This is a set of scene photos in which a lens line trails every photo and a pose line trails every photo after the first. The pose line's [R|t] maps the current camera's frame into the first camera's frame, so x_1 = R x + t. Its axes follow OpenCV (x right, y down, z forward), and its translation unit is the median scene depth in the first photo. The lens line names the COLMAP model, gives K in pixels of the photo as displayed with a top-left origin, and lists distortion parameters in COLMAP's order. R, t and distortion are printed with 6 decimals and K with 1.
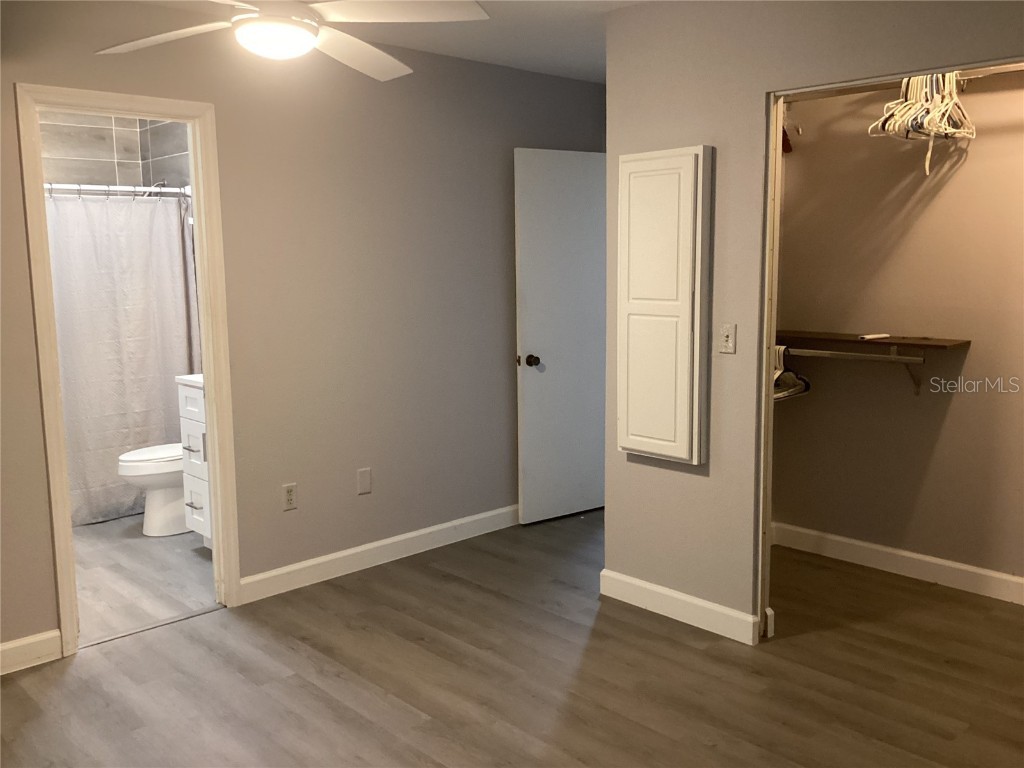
lens RADIAL K [[919.9, 0, 512.0], [0, 919.9, 384.0], [0, 0, 1]] dist [0.126024, -0.259295]
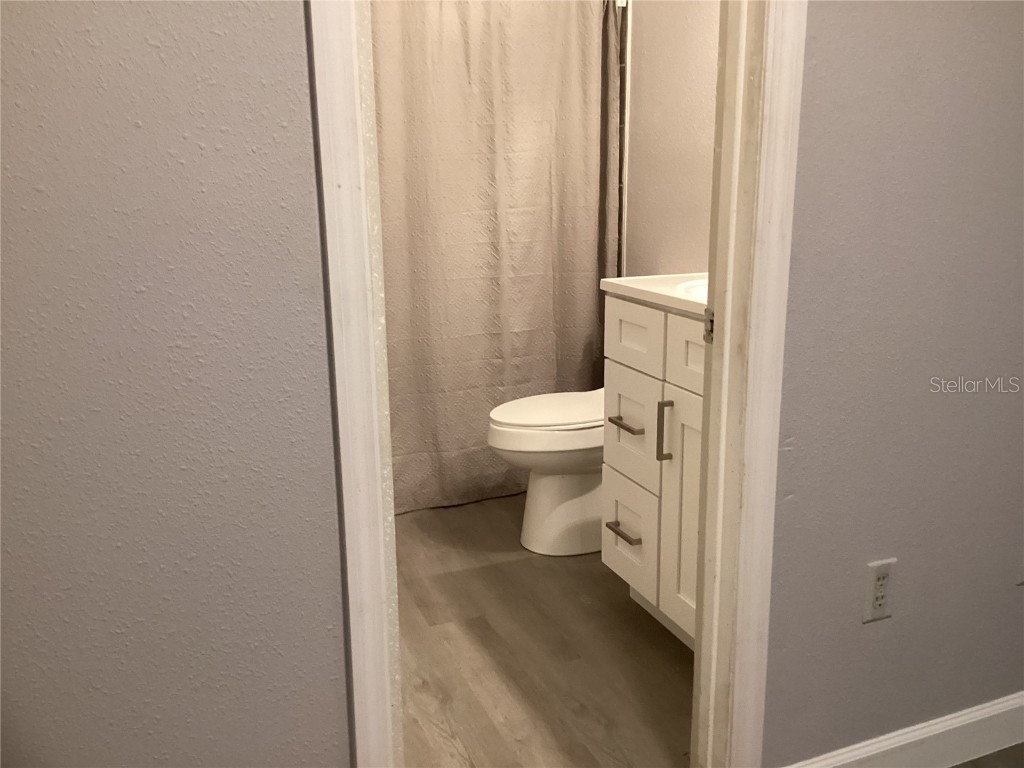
lens RADIAL K [[919.9, 0, 512.0], [0, 919.9, 384.0], [0, 0, 1]] dist [0.126024, -0.259295]
pose [[0.937738, 0.085535, -0.336648, -0.398962], [-0.048244, 0.991885, 0.117632, -0.014089], [0.343977, -0.094066, 0.934254, 0.865874]]
